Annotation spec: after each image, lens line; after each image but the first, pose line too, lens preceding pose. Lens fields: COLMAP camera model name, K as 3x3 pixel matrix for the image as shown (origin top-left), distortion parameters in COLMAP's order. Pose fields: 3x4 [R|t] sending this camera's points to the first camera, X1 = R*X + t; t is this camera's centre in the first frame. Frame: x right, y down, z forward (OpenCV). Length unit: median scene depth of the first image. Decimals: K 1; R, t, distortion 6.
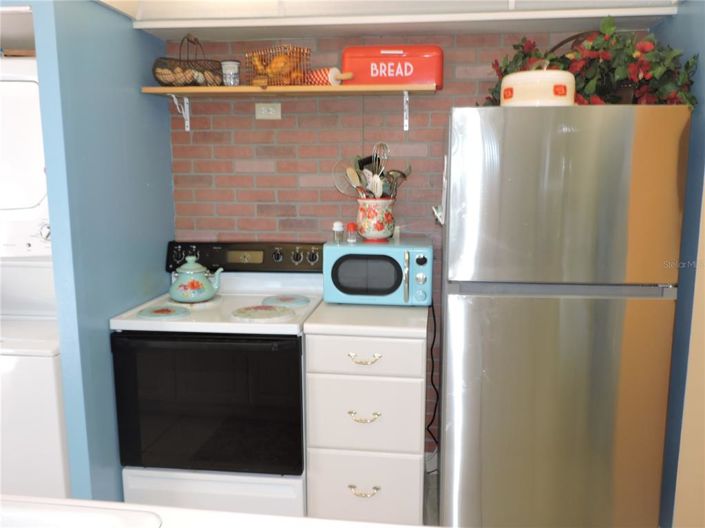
lens RADIAL K [[630.1, 0, 362.3], [0, 630.1, 278.7], [0, 0, 1]] dist [-0.006612, 0.000881]
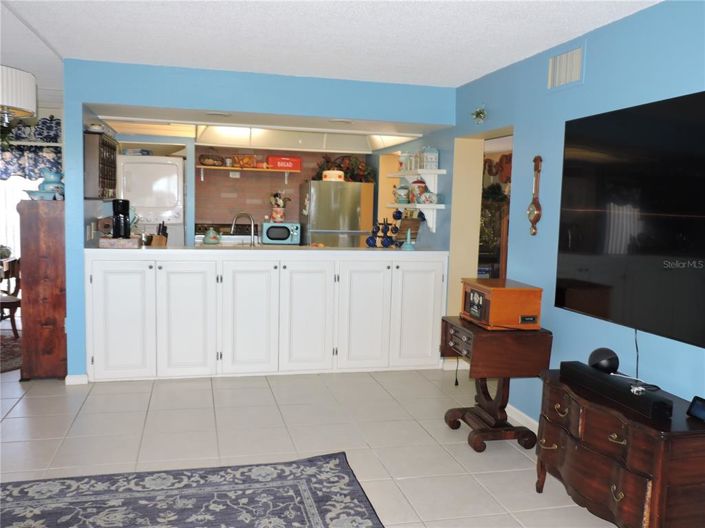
lens RADIAL K [[630.1, 0, 355.8], [0, 630.1, 267.0], [0, 0, 1]] dist [-0.006612, 0.000881]
pose [[0.933889, -0.009001, 0.357451, -0.699344], [0.034421, 0.997303, -0.064816, 0.350471], [-0.355903, 0.072835, 0.931680, -1.834892]]
